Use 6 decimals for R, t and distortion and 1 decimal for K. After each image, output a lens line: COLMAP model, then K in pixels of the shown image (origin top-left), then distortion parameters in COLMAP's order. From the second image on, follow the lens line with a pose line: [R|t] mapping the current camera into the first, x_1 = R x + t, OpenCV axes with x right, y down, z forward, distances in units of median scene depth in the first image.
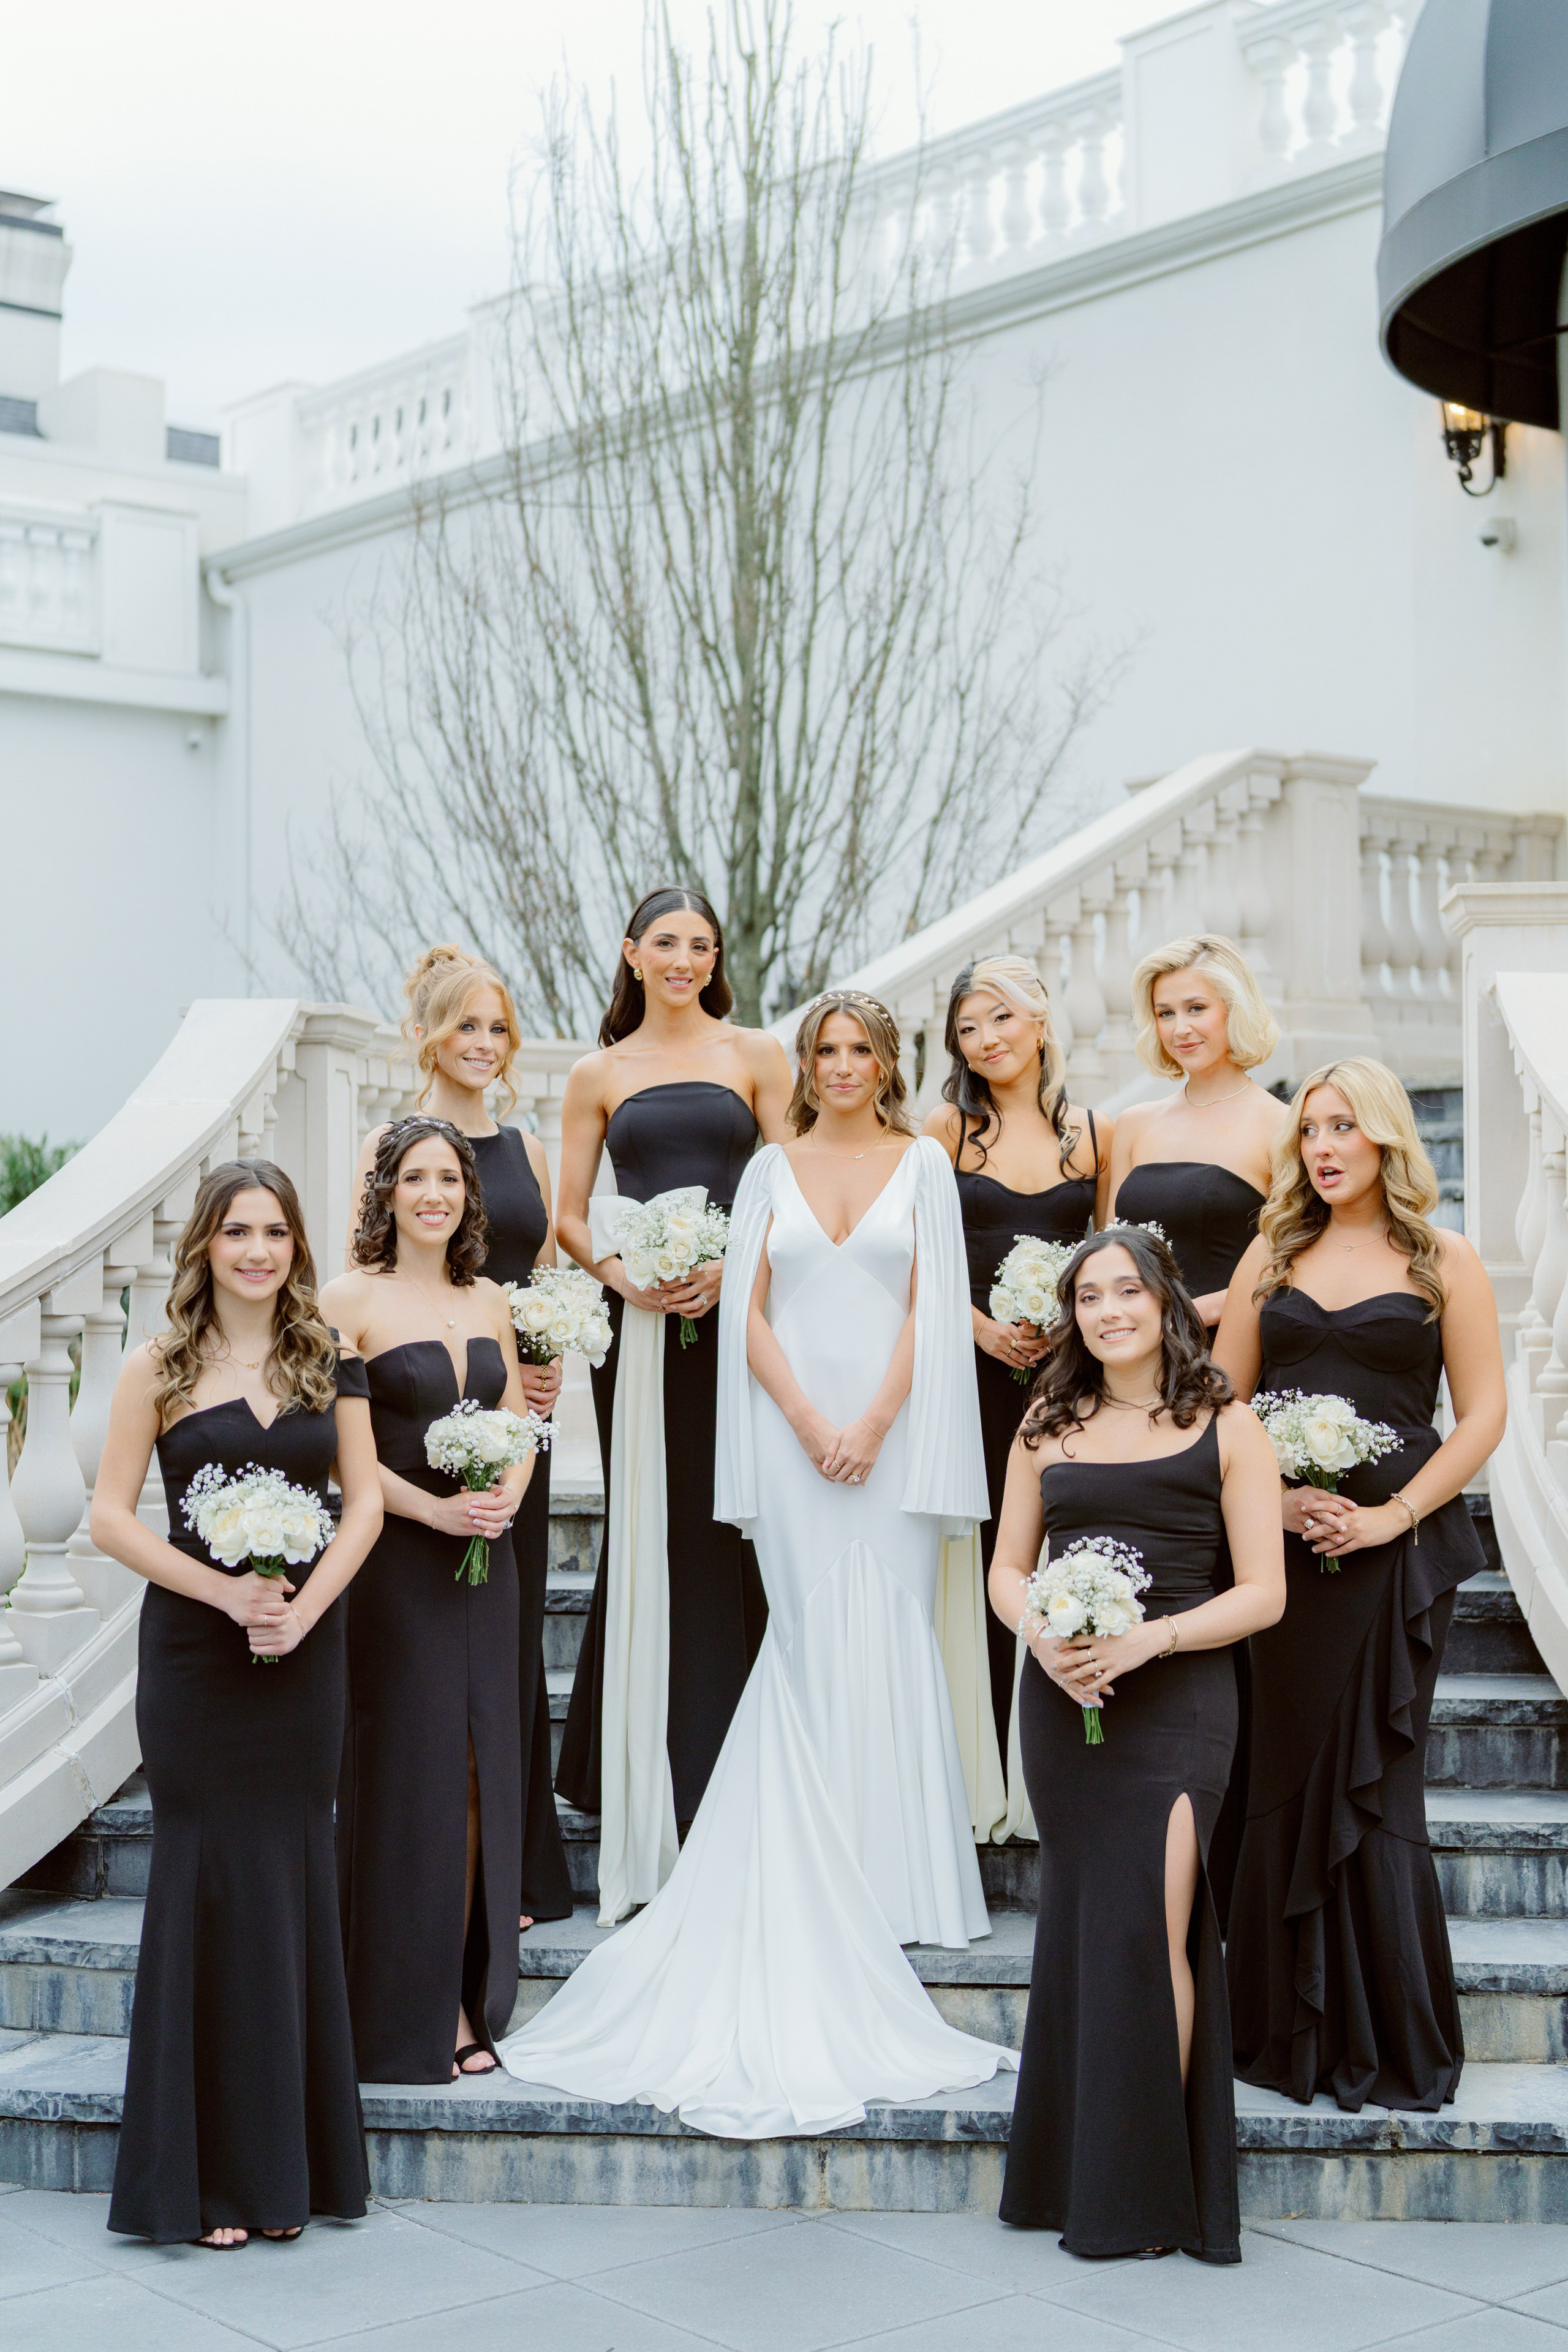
lens RADIAL K [[3248.3, 0, 789.1], [0, 3248.3, 1142.9], [0, 0, 1]] dist [0.004311, 0.033518]
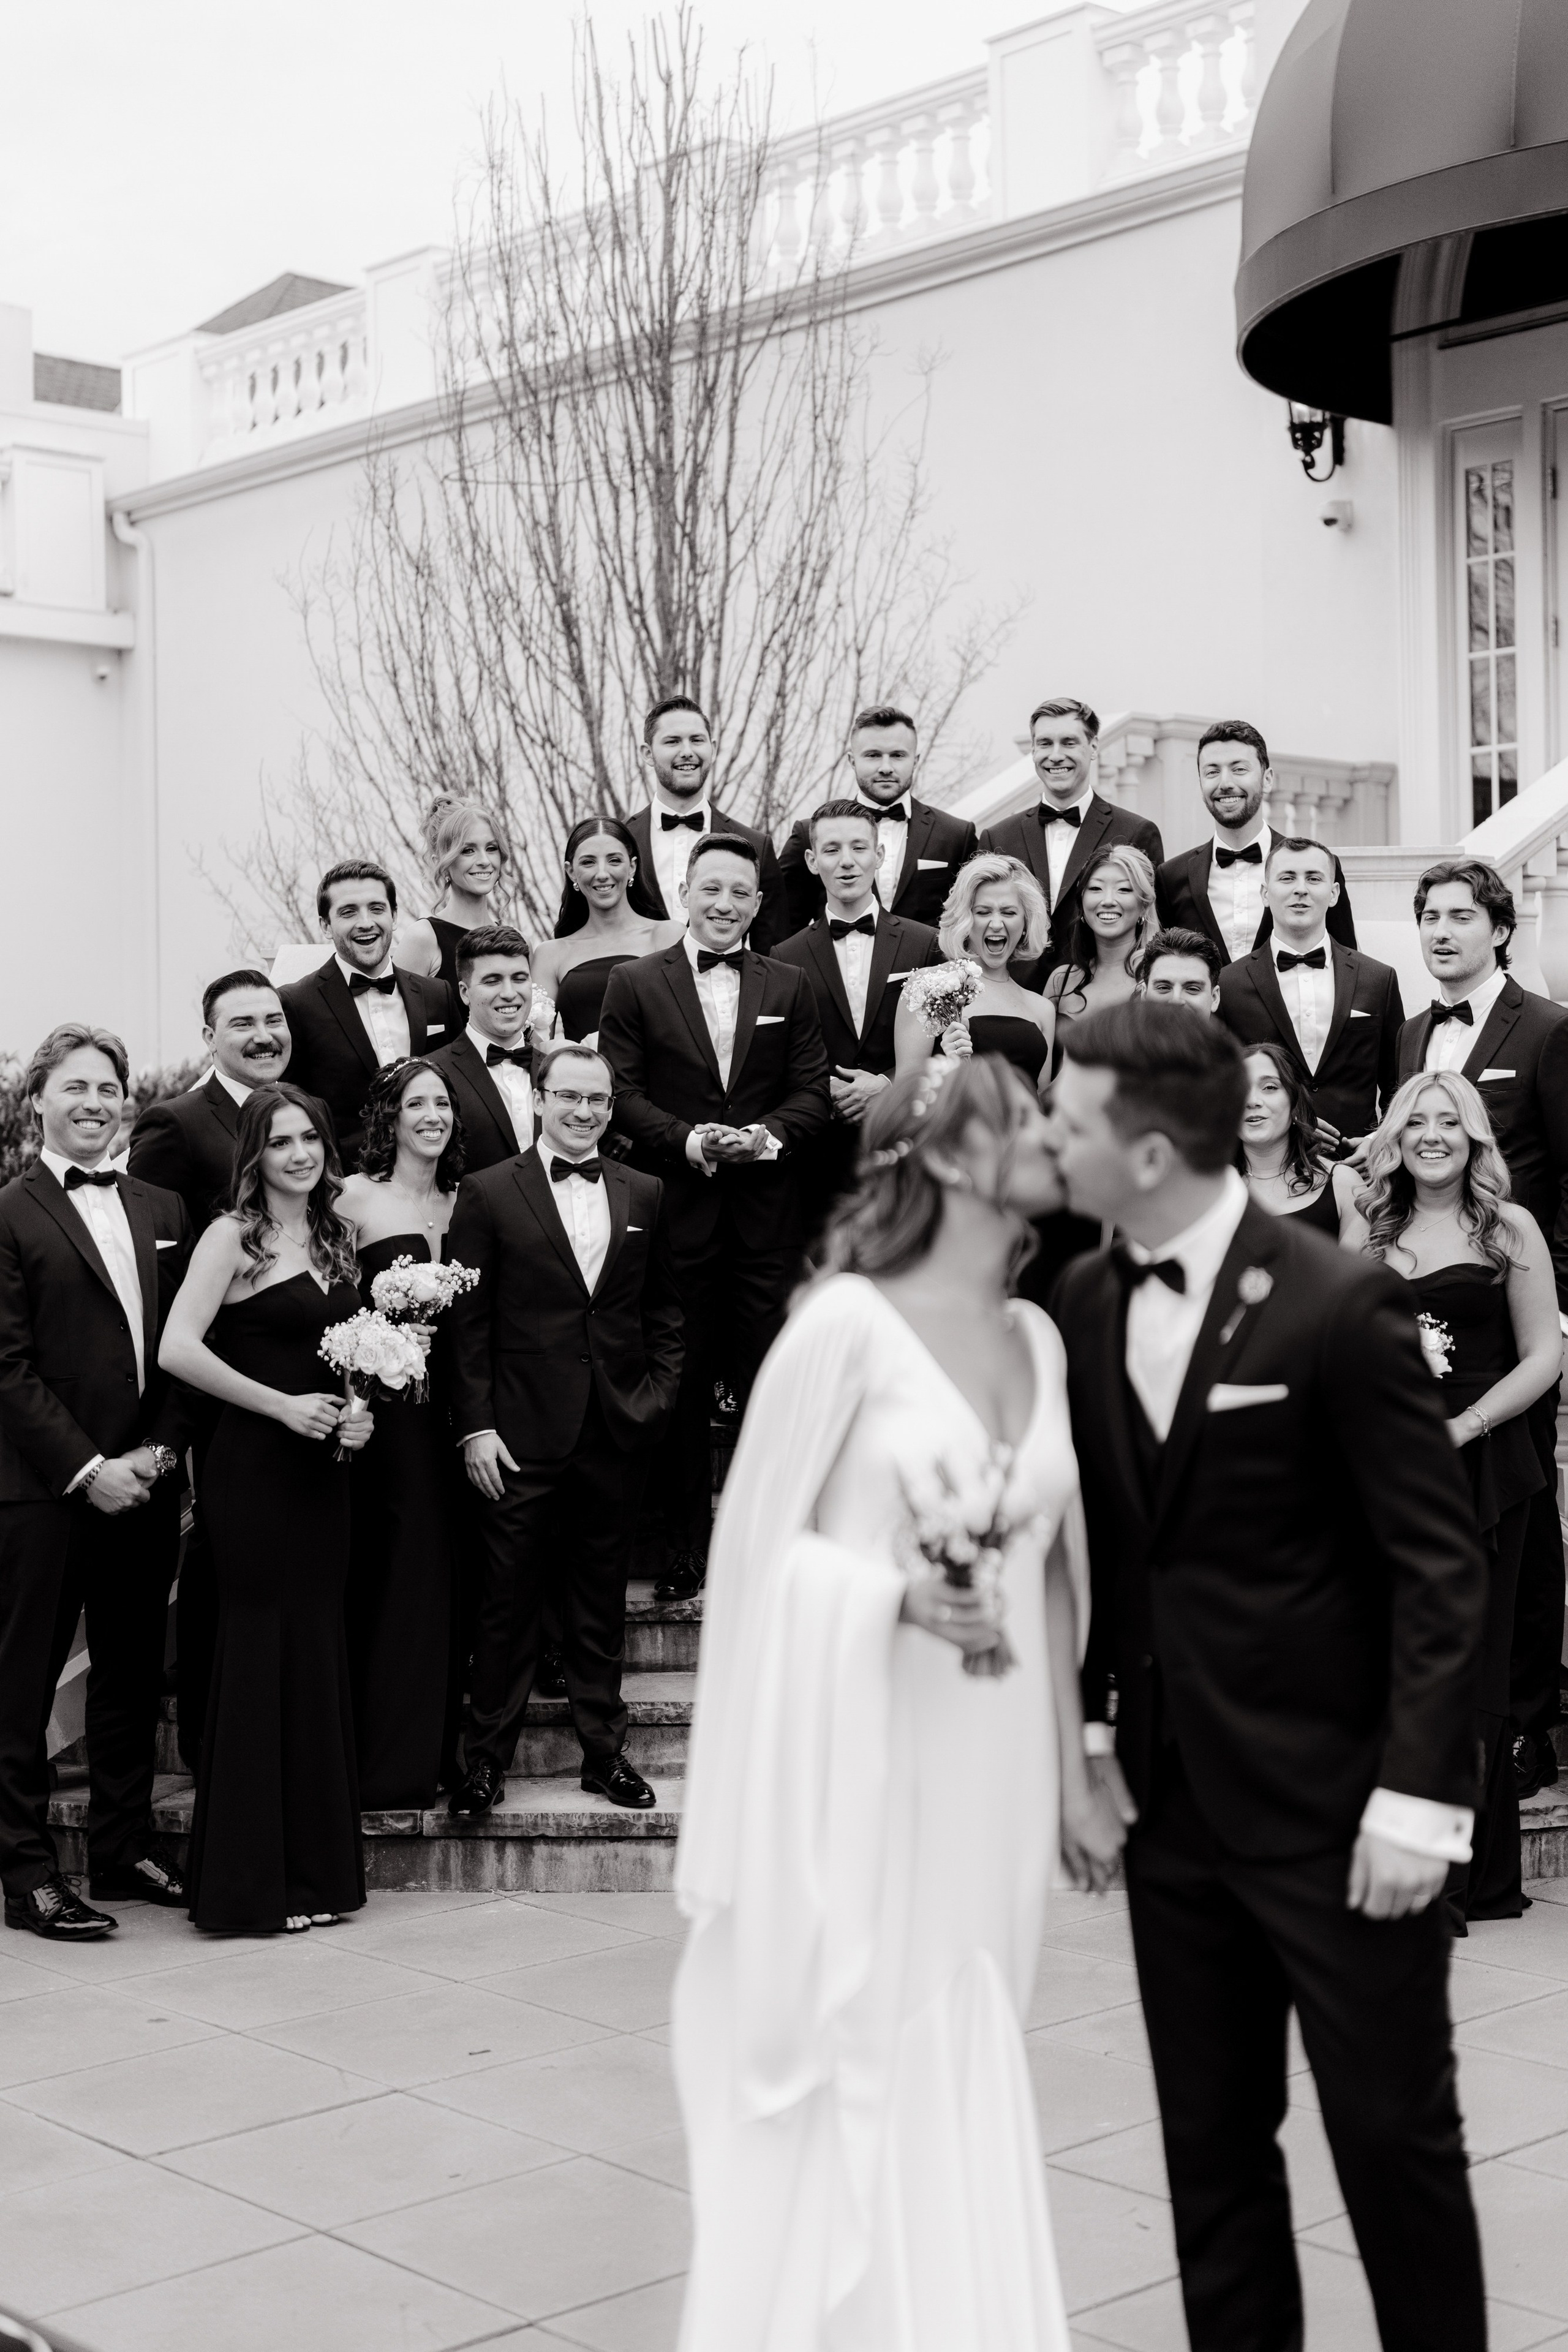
lens RADIAL K [[3222.8, 0, 783.1], [0, 3222.8, 1108.0], [0, 0, 1]] dist [-0.004118, 0.123453]
pose [[0.998647, -0.005338, 0.051729, -0.035232], [0.004398, 0.999824, 0.018265, -0.002516], [-0.051817, -0.018012, 0.998494, -0.119484]]
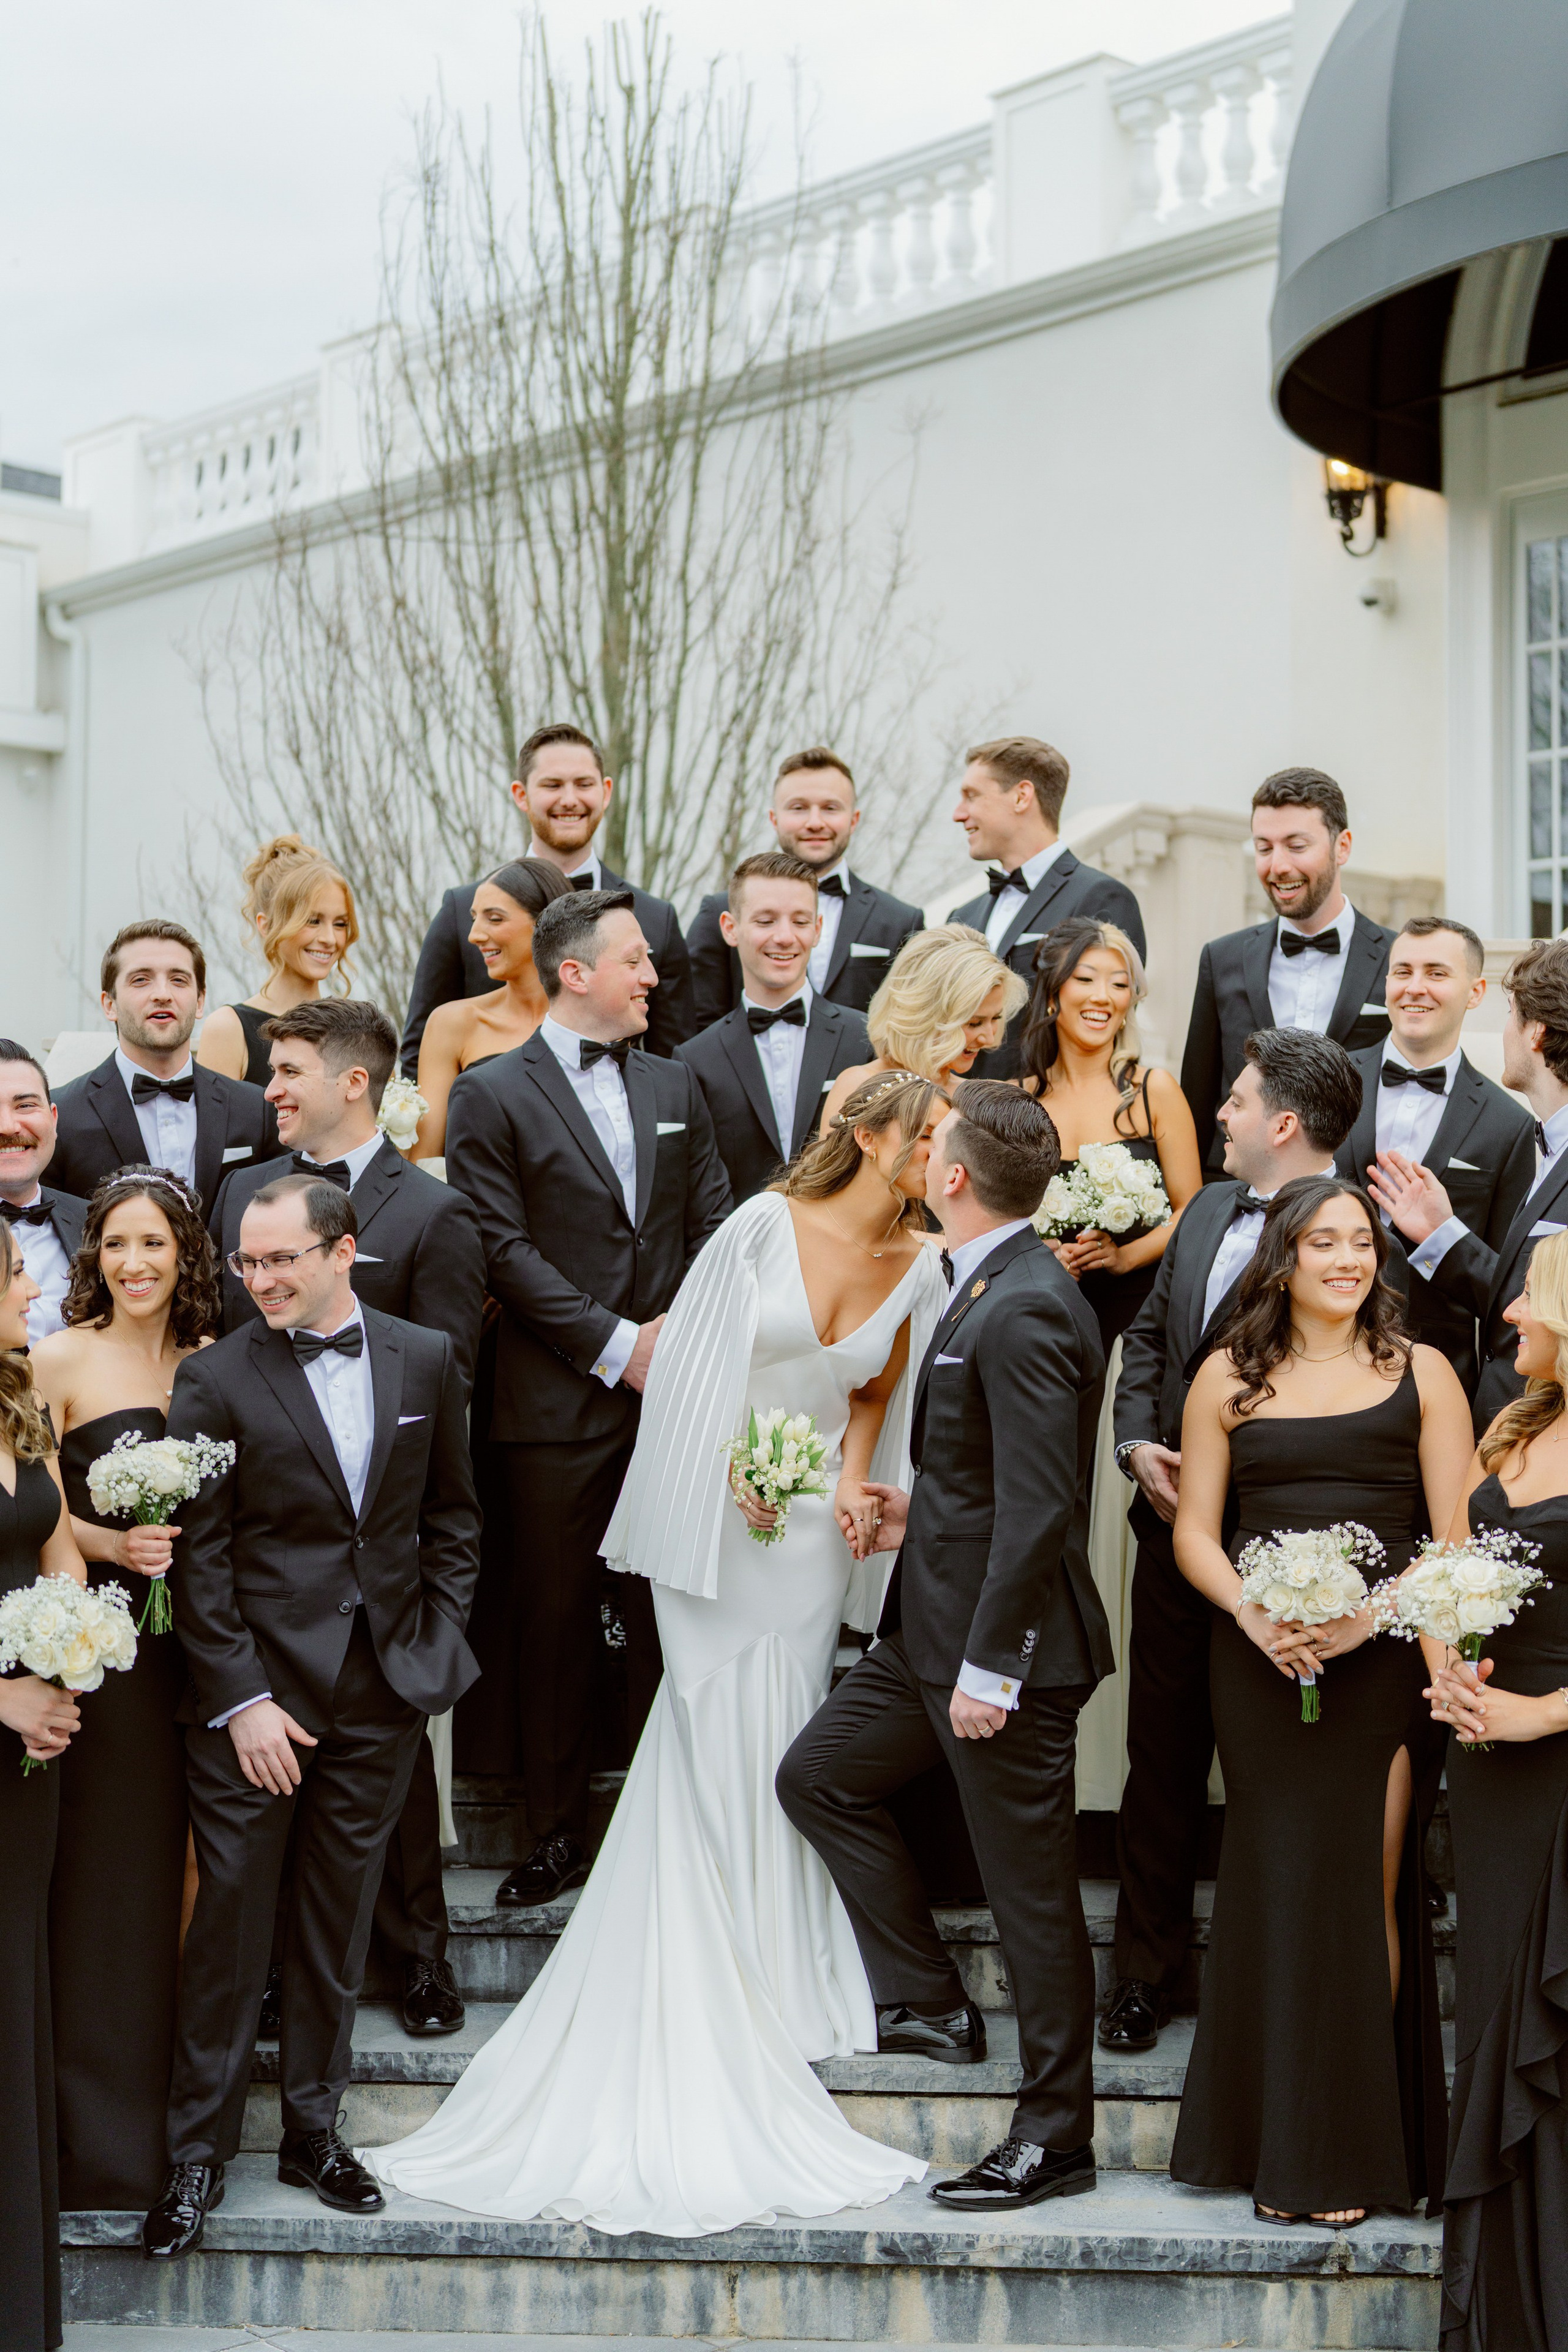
lens RADIAL K [[3229.0, 0, 795.3], [0, 3229.0, 1157.1], [0, 0, 1]] dist [0.006693, 0.031921]
pose [[0.998160, 0.018140, 0.057857, -0.013994], [-0.017346, 0.999749, -0.014202, 0.001092], [-0.058100, 0.013172, 0.998224, 0.030728]]
